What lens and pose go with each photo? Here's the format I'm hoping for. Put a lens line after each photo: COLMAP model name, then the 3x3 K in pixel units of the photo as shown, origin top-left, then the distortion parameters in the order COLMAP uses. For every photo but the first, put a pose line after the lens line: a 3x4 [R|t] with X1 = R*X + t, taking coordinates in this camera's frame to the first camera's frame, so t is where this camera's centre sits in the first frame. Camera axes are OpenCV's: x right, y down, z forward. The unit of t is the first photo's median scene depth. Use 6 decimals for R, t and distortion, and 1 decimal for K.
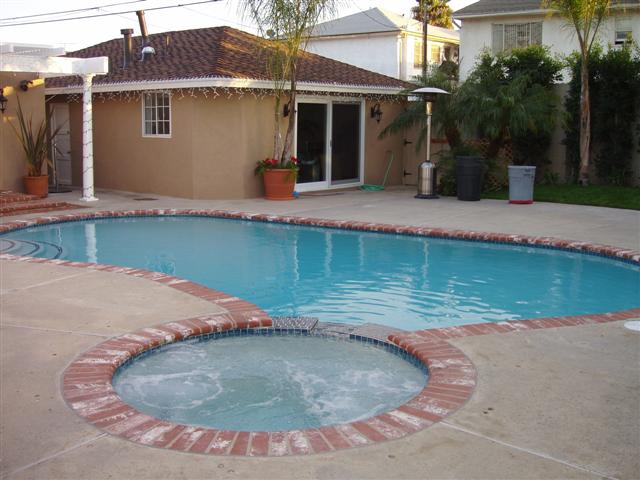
lens RADIAL K [[715.8, 0, 321.7], [0, 715.8, 242.2], [0, 0, 1]] dist [-0.129522, 0.000000]
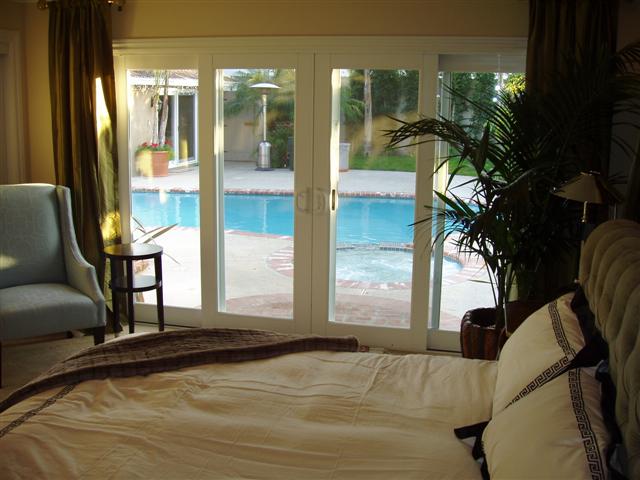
lens RADIAL K [[715.8, 0, 318.7], [0, 715.8, 238.0], [0, 0, 1]] dist [-0.129522, 0.000000]
pose [[0.901413, -0.075639, 0.426302, -0.317747], [0.062849, 0.997052, 0.044014, 0.008151], [-0.428374, -0.012882, 0.903510, -0.192227]]
